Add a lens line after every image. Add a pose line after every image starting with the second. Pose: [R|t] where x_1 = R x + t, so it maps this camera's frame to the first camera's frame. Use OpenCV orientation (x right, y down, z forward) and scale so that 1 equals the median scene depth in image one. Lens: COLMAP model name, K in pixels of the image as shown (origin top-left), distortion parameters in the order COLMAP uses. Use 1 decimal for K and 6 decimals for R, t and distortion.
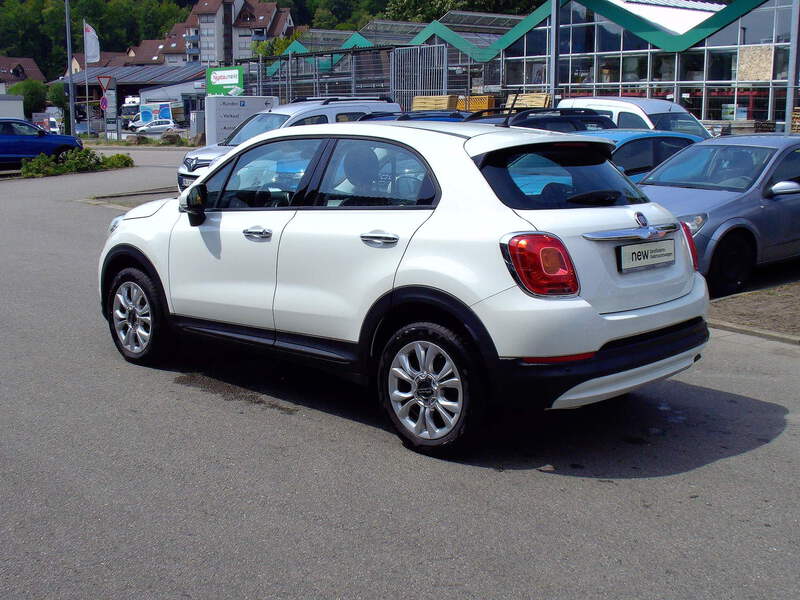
lens RADIAL K [[1008.6, 0, 400.0], [0, 1008.6, 300.0], [0, 0, 1]] dist [-0.192364, 0.313394]
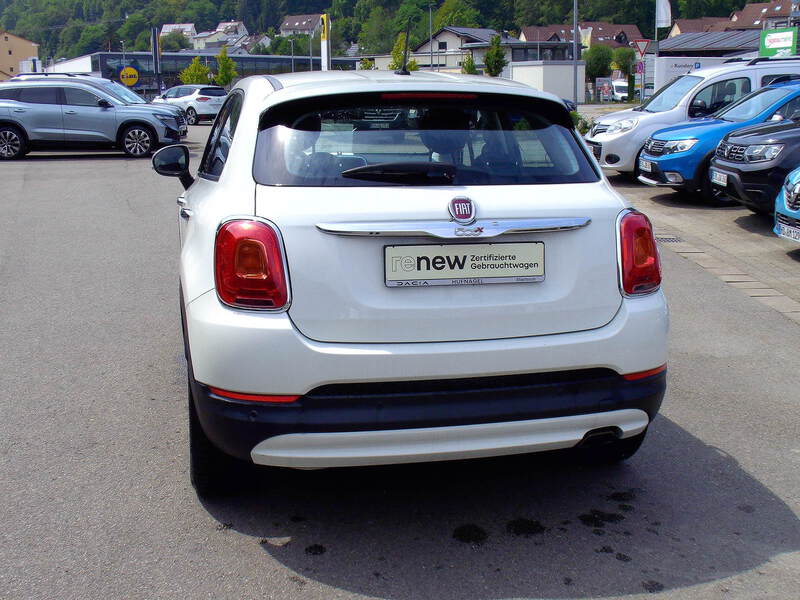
lens RADIAL K [[1008.6, 0, 400.0], [0, 1008.6, 300.0], [0, 0, 1]] dist [-0.192364, 0.313394]
pose [[0.825464, 0.108563, -0.553916, 0.474361], [-0.090765, 0.994089, 0.059573, -0.046157], [0.557109, 0.001101, 0.830438, 0.348329]]
